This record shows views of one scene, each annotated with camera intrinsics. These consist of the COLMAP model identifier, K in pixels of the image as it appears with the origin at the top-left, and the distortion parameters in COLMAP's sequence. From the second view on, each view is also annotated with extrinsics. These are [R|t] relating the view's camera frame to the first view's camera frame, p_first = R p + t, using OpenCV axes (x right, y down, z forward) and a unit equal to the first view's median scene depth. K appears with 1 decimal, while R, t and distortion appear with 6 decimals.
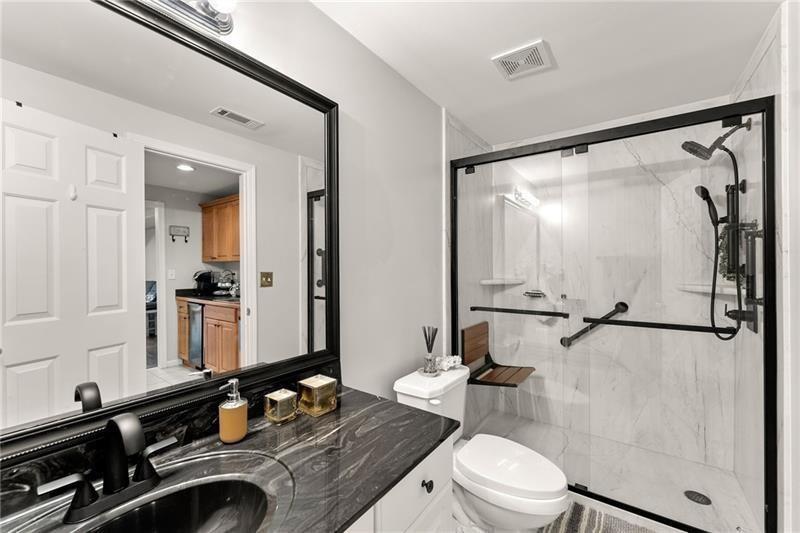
lens RADIAL K [[330.0, 0, 402.4], [0, 330.0, 263.7], [0, 0, 1]] dist [-0.001733, -0.000046]
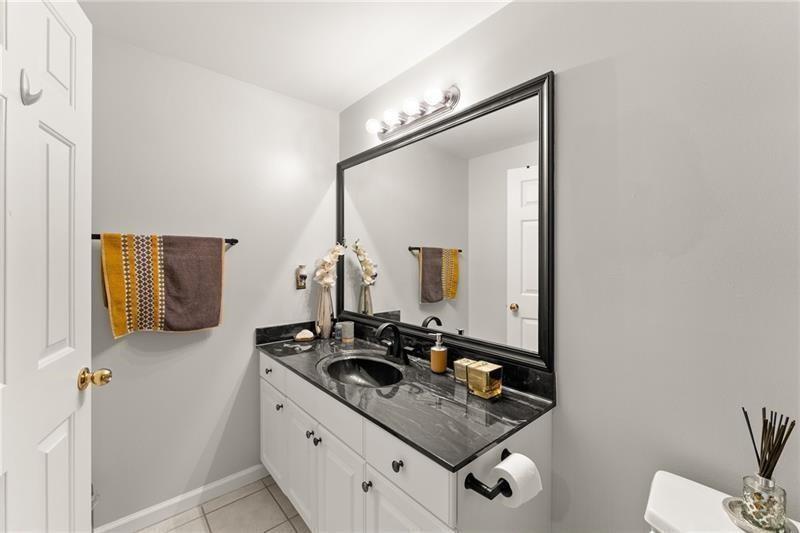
lens RADIAL K [[330.0, 0, 402.4], [0, 330.0, 263.7], [0, 0, 1]] dist [-0.001733, -0.000046]
pose [[-0.237860, 0.004417, -0.971289, 0.942208], [0.003893, 0.999986, 0.003594, 0.010270], [0.971292, -0.002927, -0.237874, 1.079732]]
